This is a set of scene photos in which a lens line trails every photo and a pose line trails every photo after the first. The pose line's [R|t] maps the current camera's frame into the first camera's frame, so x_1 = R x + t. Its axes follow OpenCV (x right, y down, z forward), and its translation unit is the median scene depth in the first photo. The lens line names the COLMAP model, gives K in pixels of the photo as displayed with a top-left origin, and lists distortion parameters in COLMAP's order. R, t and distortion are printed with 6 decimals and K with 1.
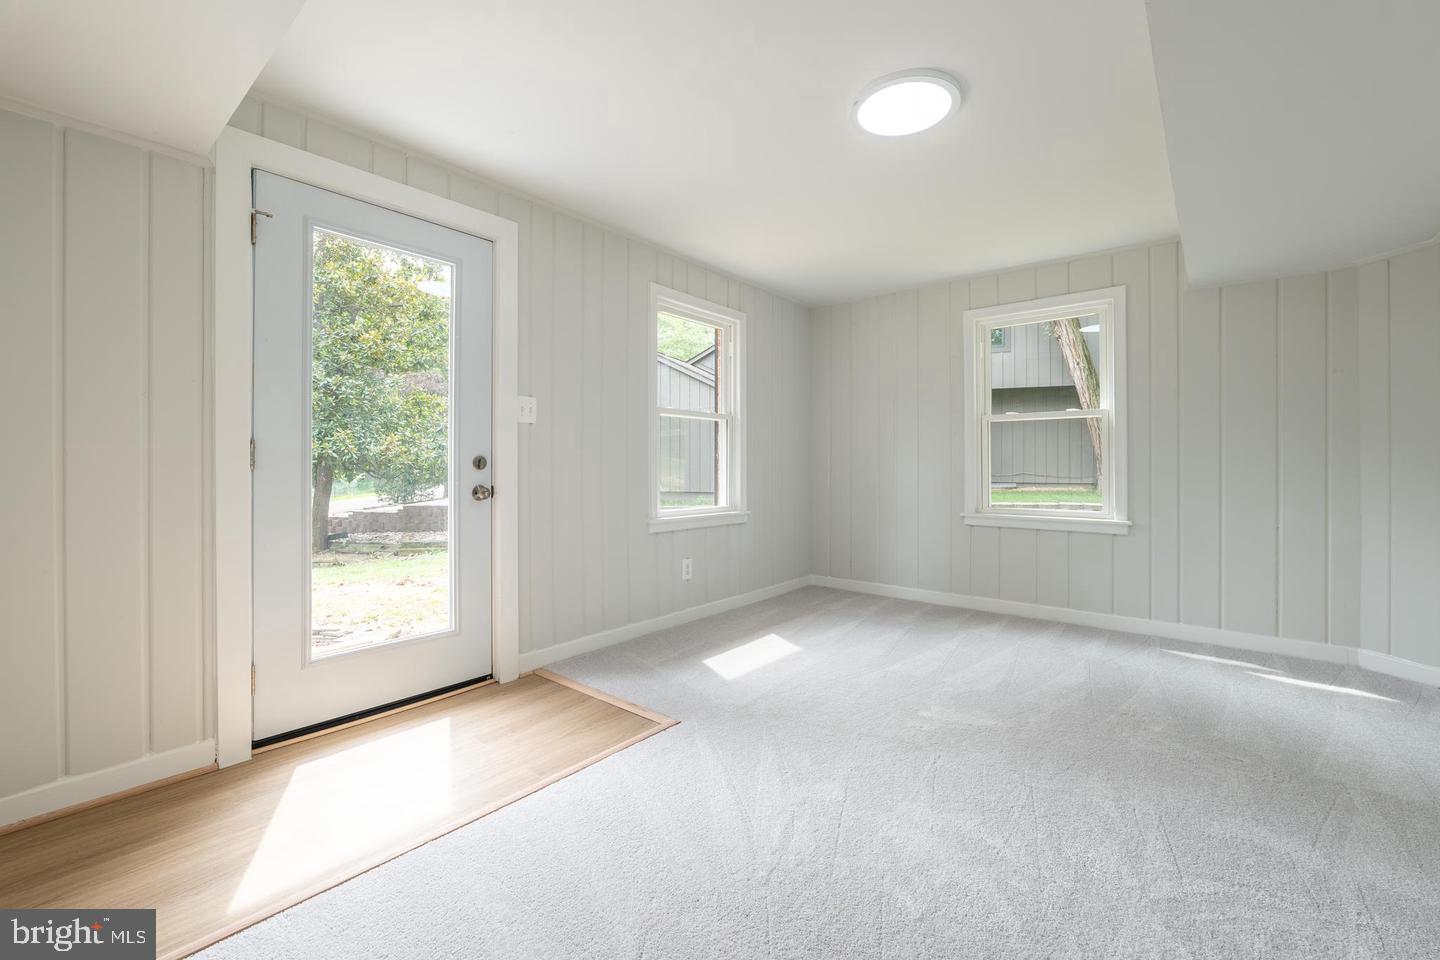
lens RADIAL K [[599.3, 0, 726.1], [0, 599.3, 469.4], [0, 0, 1]] dist [-0.000601, -0.000061]
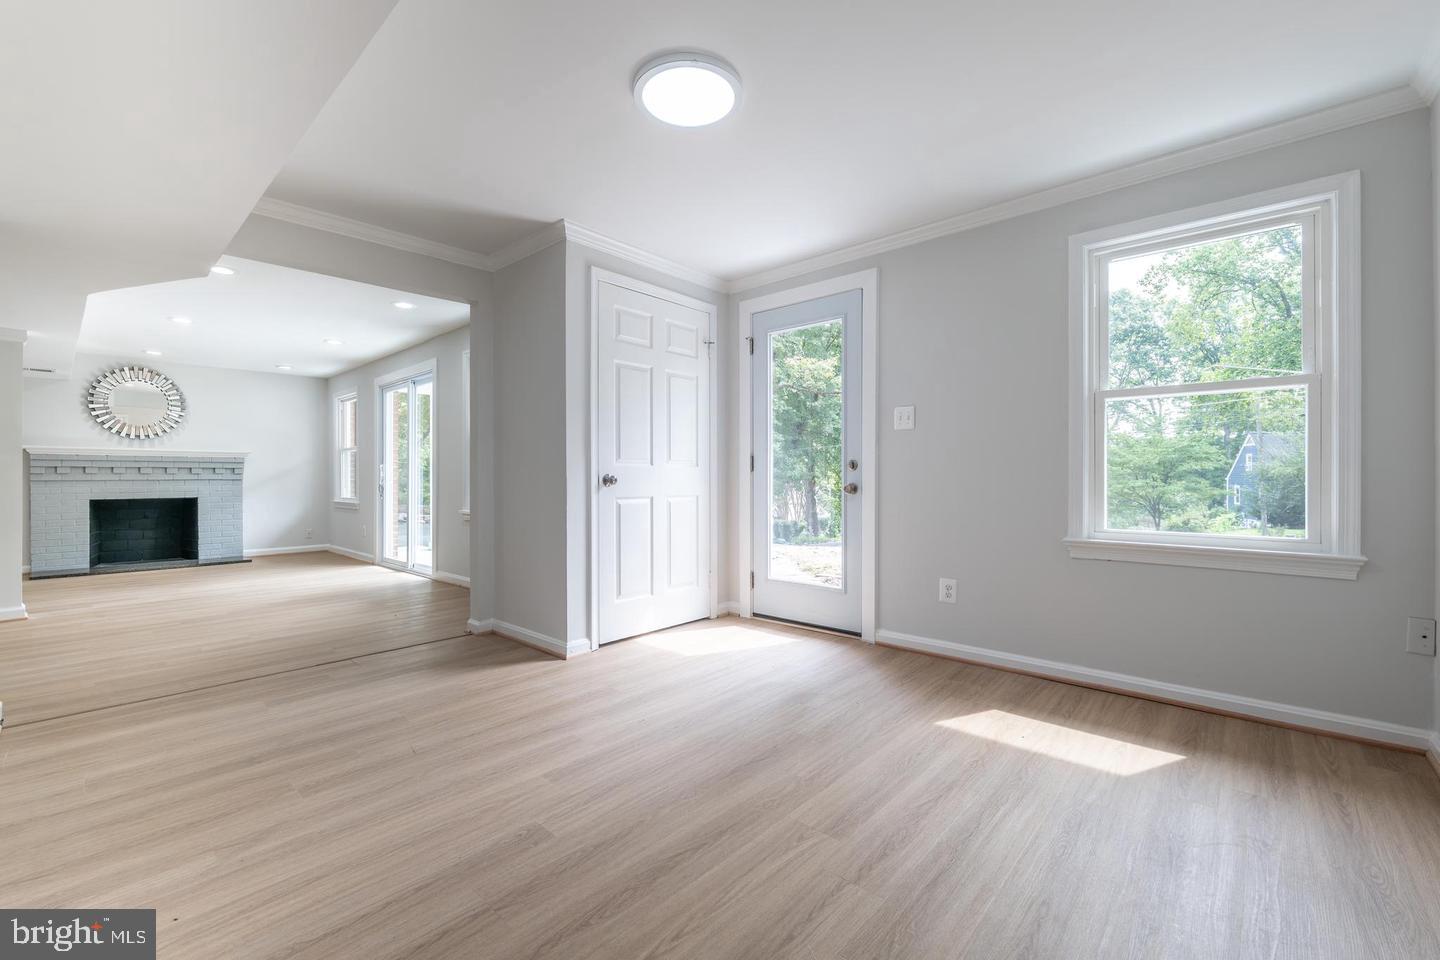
lens RADIAL K [[599.3, 0, 726.1], [0, 599.3, 469.4], [0, 0, 1]] dist [-0.000601, -0.000061]
pose [[-0.031737, -0.001003, -0.999496, 0.871928], [-0.002289, 0.999997, -0.000931, -0.000866], [0.999494, 0.002259, -0.031739, 0.749628]]
